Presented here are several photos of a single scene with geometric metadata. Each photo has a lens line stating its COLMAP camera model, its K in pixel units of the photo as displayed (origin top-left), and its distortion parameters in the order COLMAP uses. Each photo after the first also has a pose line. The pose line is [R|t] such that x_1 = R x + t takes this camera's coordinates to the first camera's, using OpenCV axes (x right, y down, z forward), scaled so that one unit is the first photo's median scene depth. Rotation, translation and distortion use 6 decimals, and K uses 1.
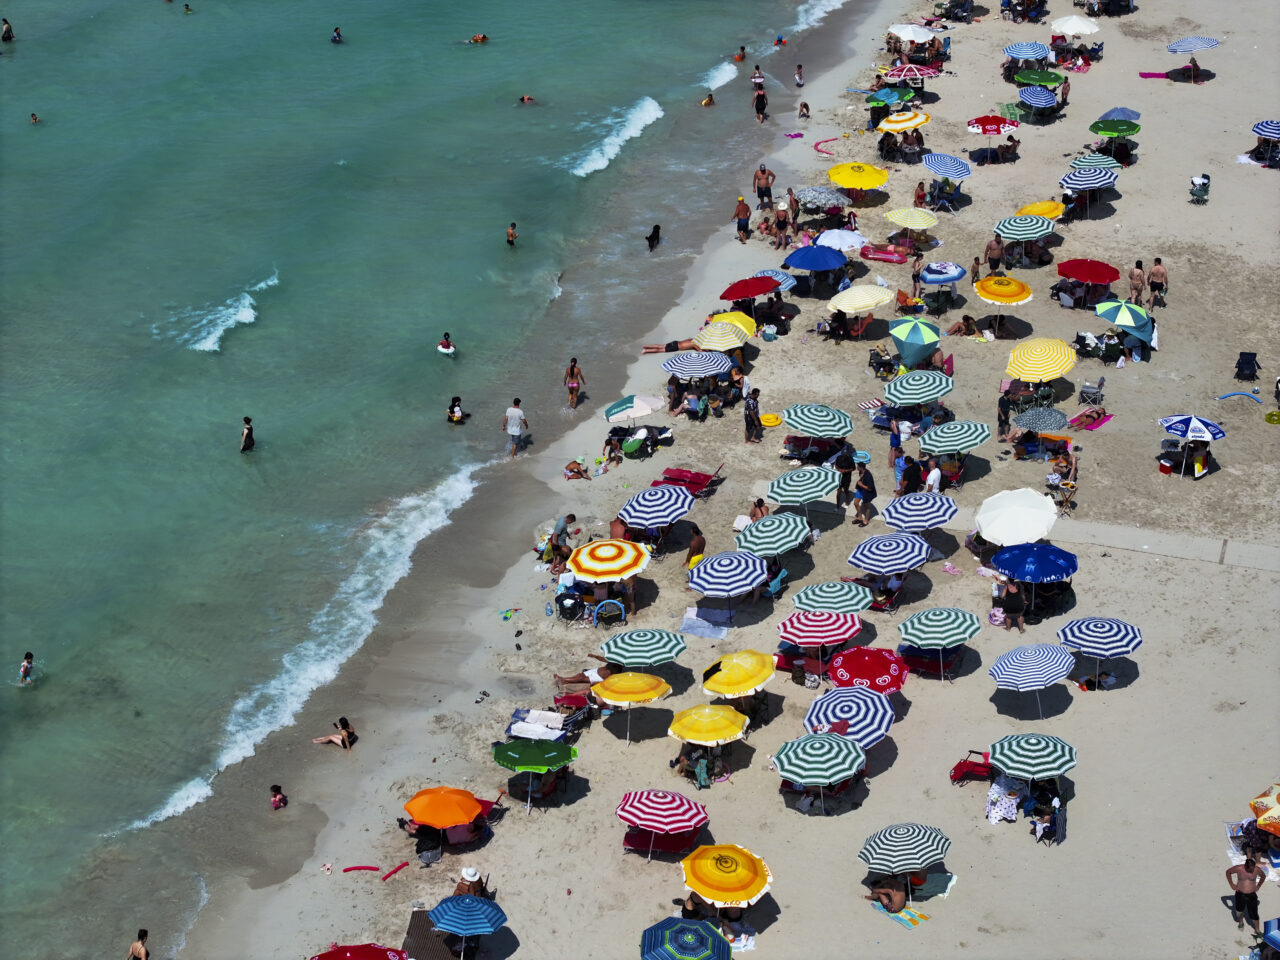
lens RADIAL K [[2601.6, 0, 642.6], [0, 2601.6, 479.6], [0, 0, 1]] dist [-0.108689, 0.000000]
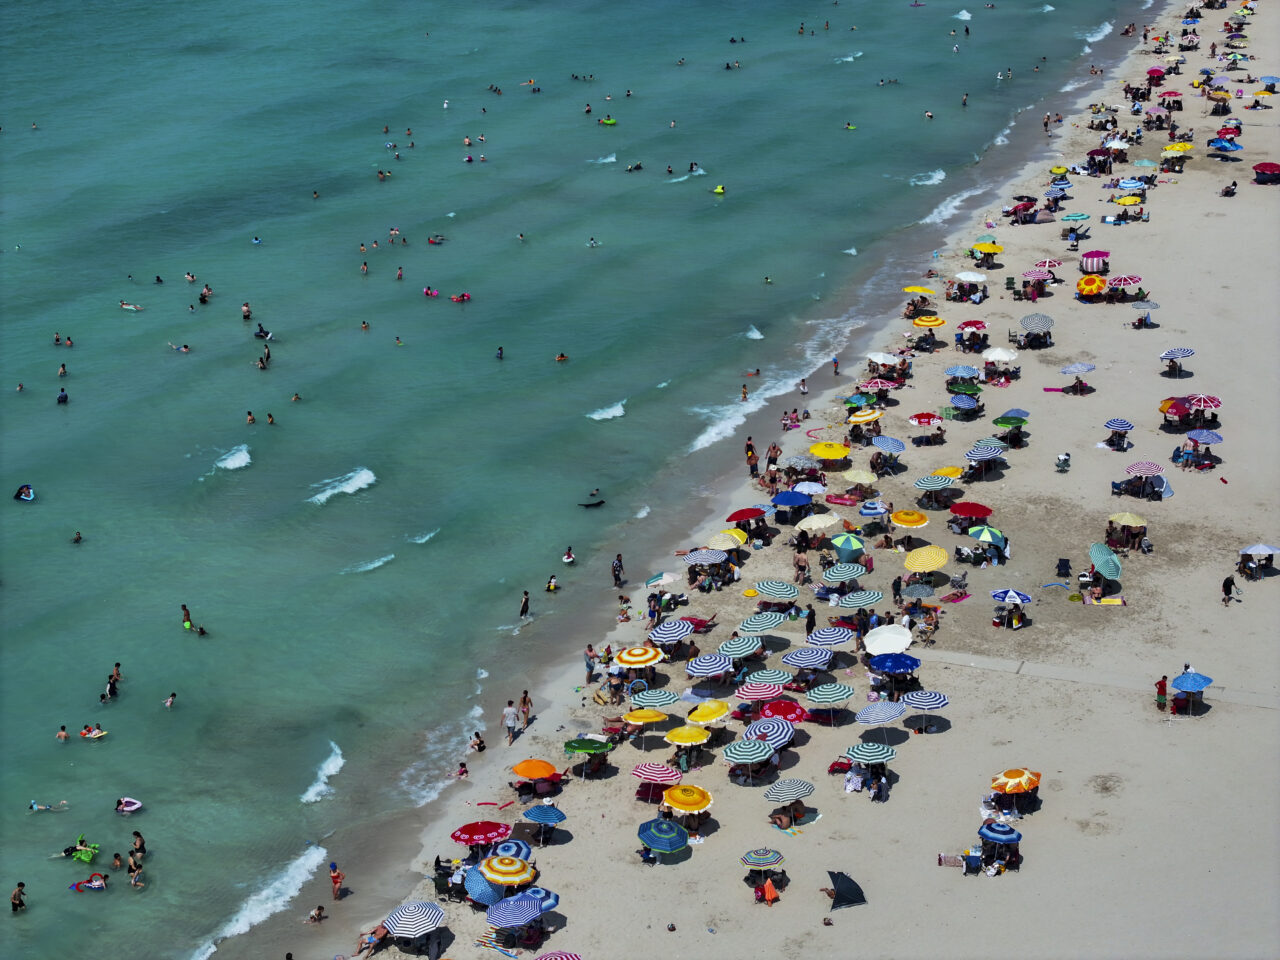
lens RADIAL K [[2601.6, 0, 639.2], [0, 2601.6, 479.9], [0, 0, 1]] dist [-0.108689, 0.000000]
pose [[0.998574, 0.017719, -0.050349, 0.061624], [-0.024189, 0.991095, -0.130942, 0.121815], [0.047581, 0.131973, 0.990111, -0.597282]]
